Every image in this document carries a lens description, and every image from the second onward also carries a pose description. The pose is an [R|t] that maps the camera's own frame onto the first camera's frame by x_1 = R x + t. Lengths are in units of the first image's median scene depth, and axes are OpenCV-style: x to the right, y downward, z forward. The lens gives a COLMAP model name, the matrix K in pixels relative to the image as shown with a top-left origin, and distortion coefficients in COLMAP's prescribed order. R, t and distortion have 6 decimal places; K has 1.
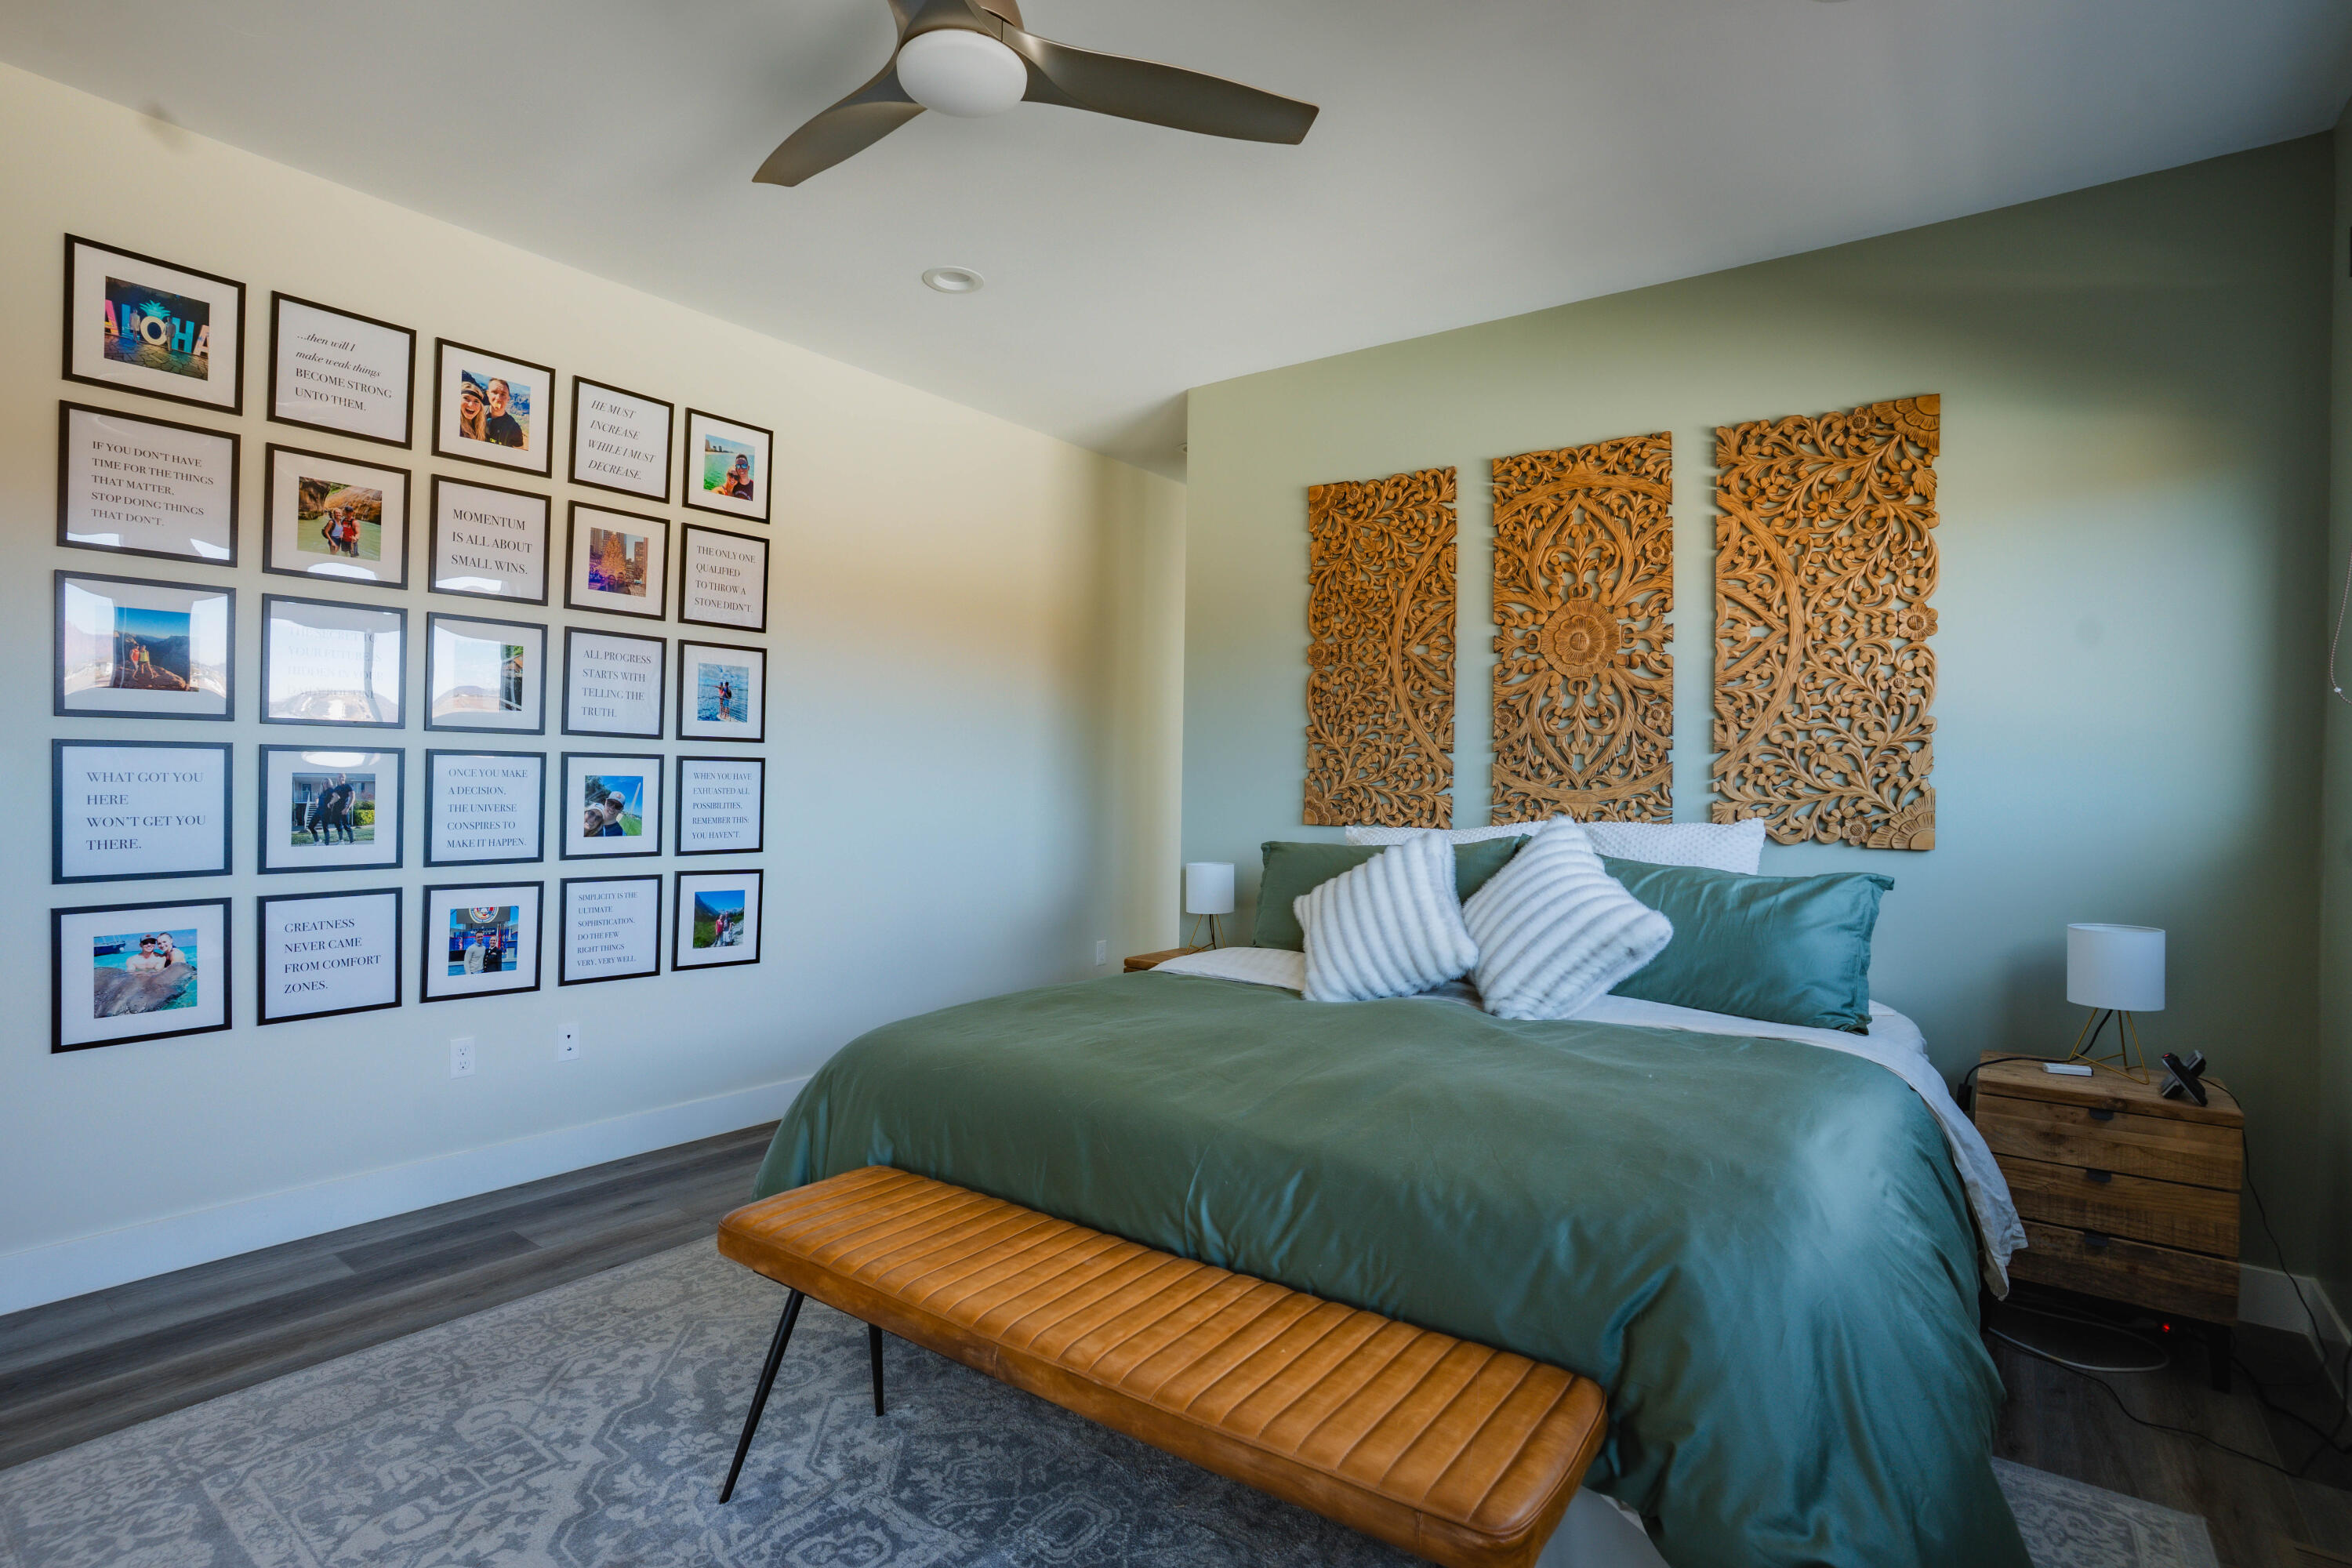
lens RADIAL K [[1149.6, 0, 1165.5], [0, 1149.6, 783.7], [0, 0, 1]] dist [-0.079986, 0.034399]
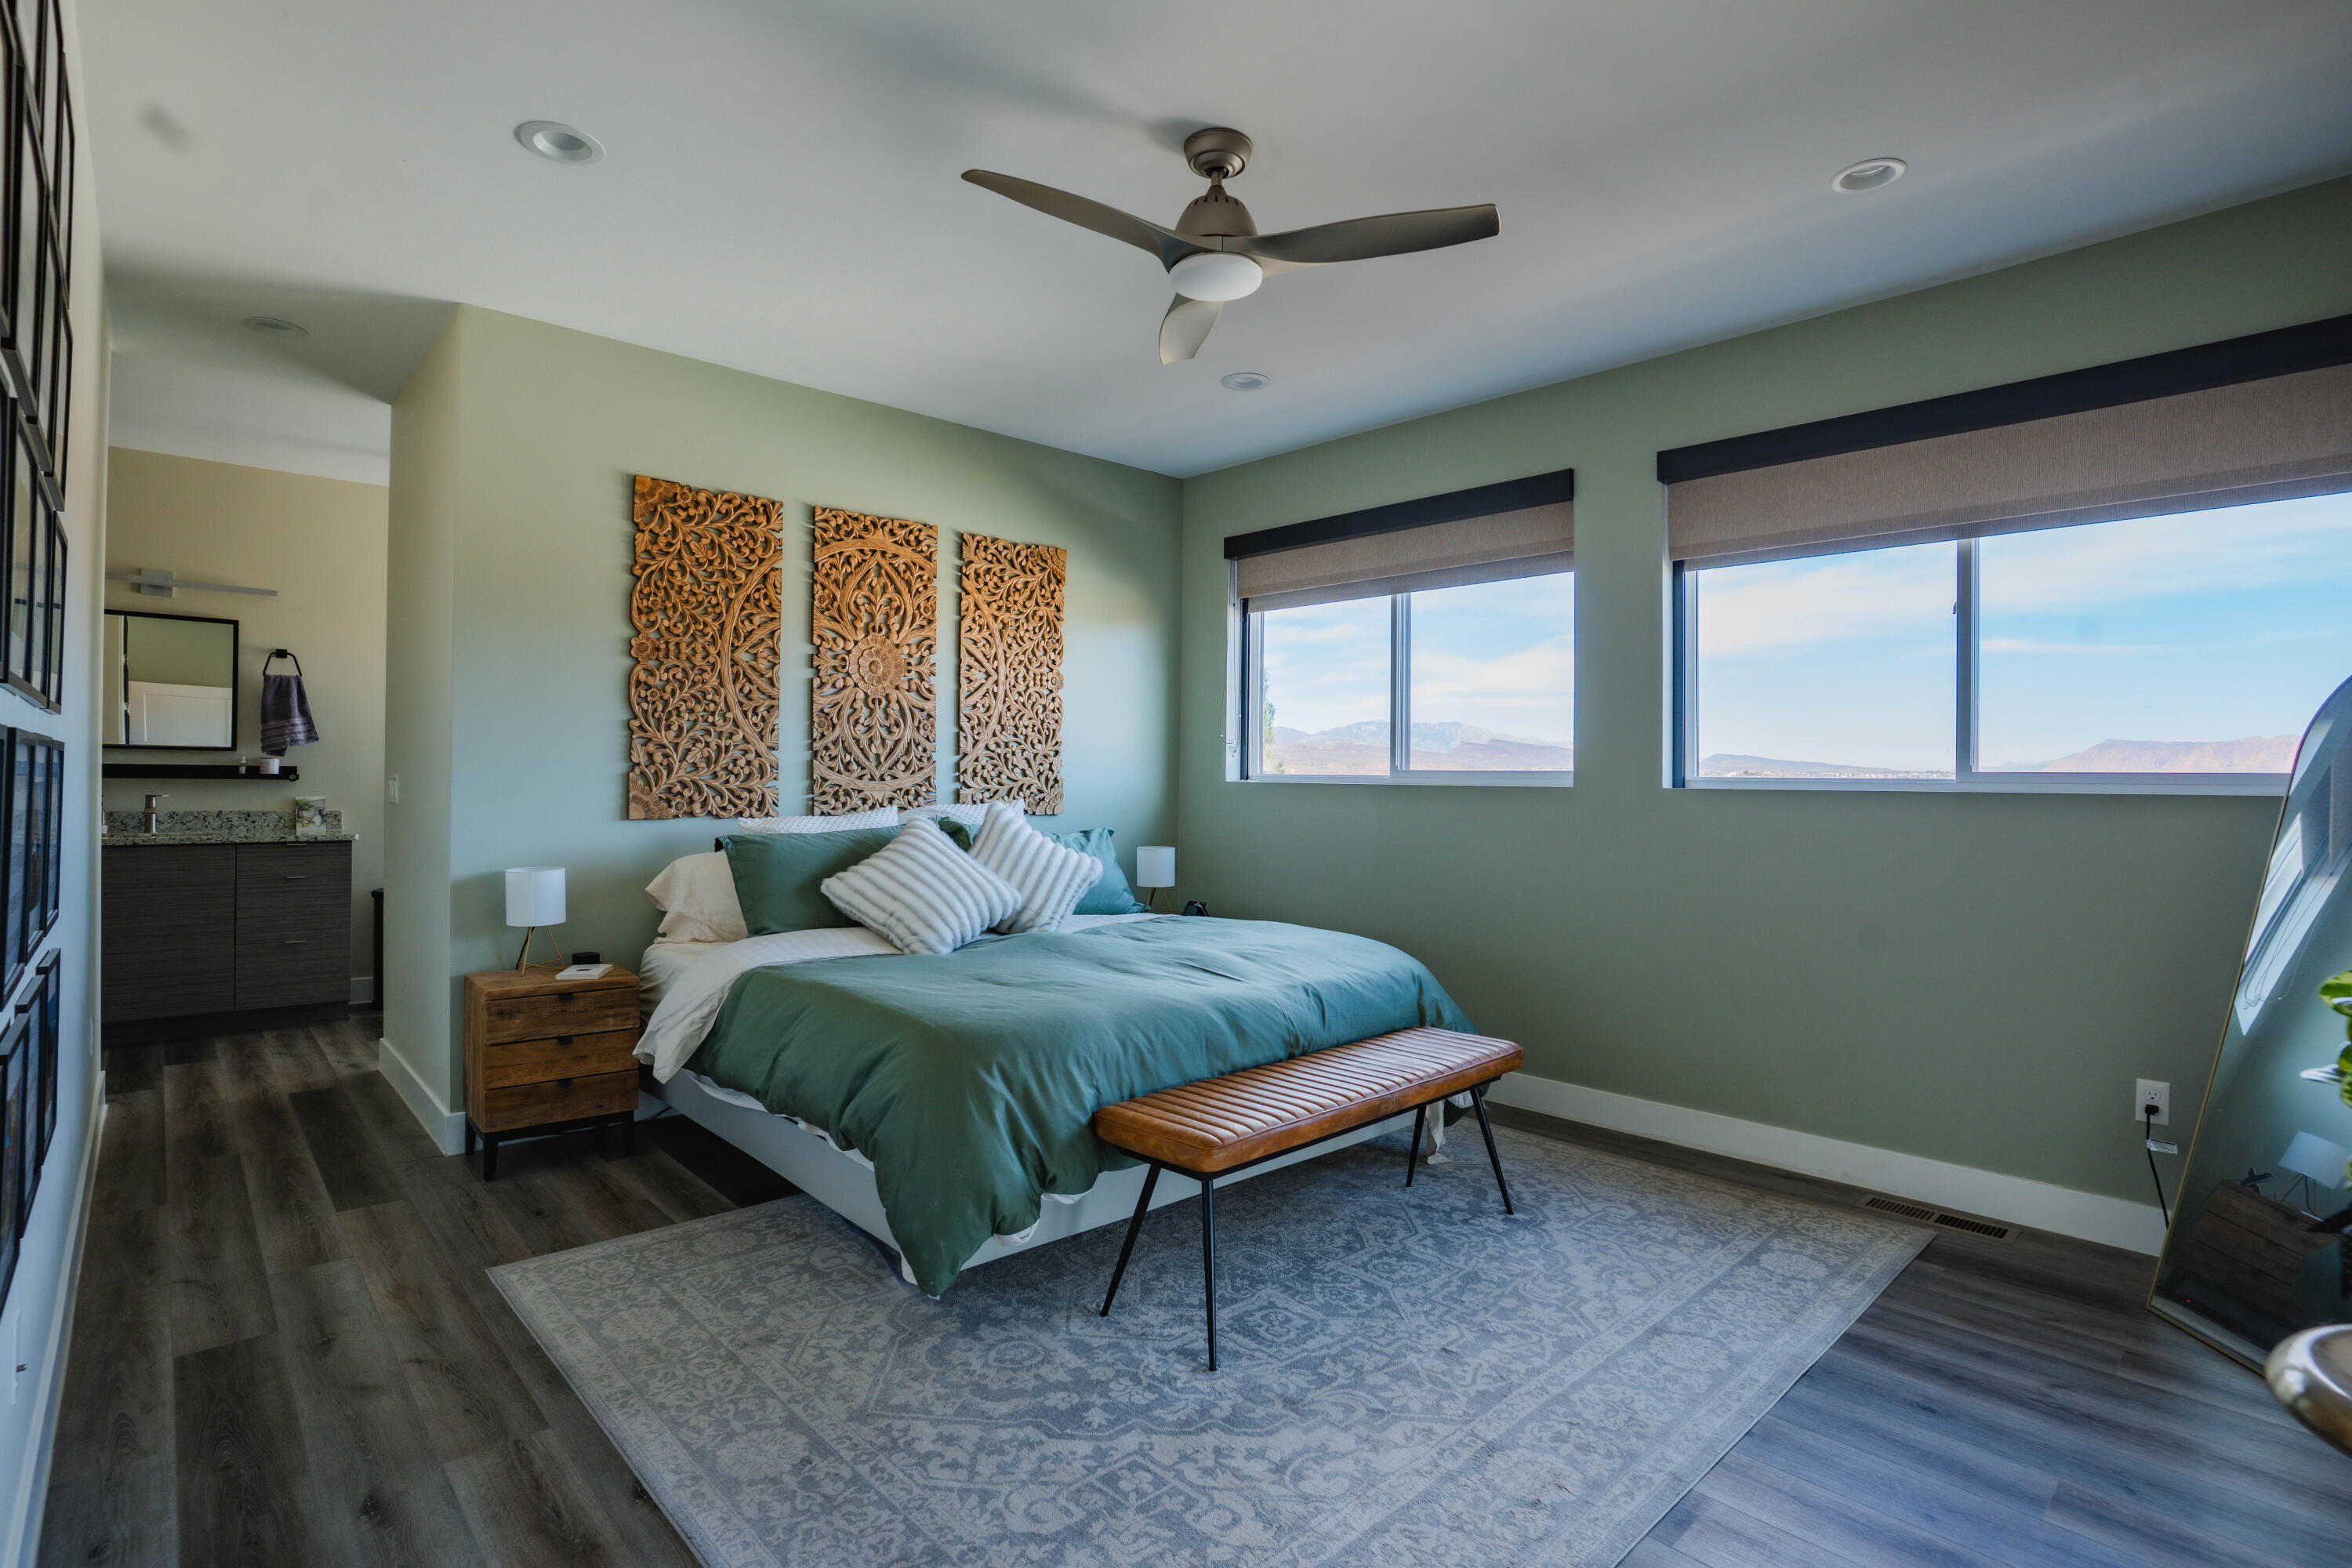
lens RADIAL K [[1149.6, 0, 1165.5], [0, 1149.6, 783.7], [0, 0, 1]] dist [-0.079986, 0.034399]
pose [[0.181641, -0.018874, 0.983184, -0.874528], [-0.007649, 0.999758, 0.020605, -0.022009], [-0.983335, -0.011263, 0.181452, 0.439633]]
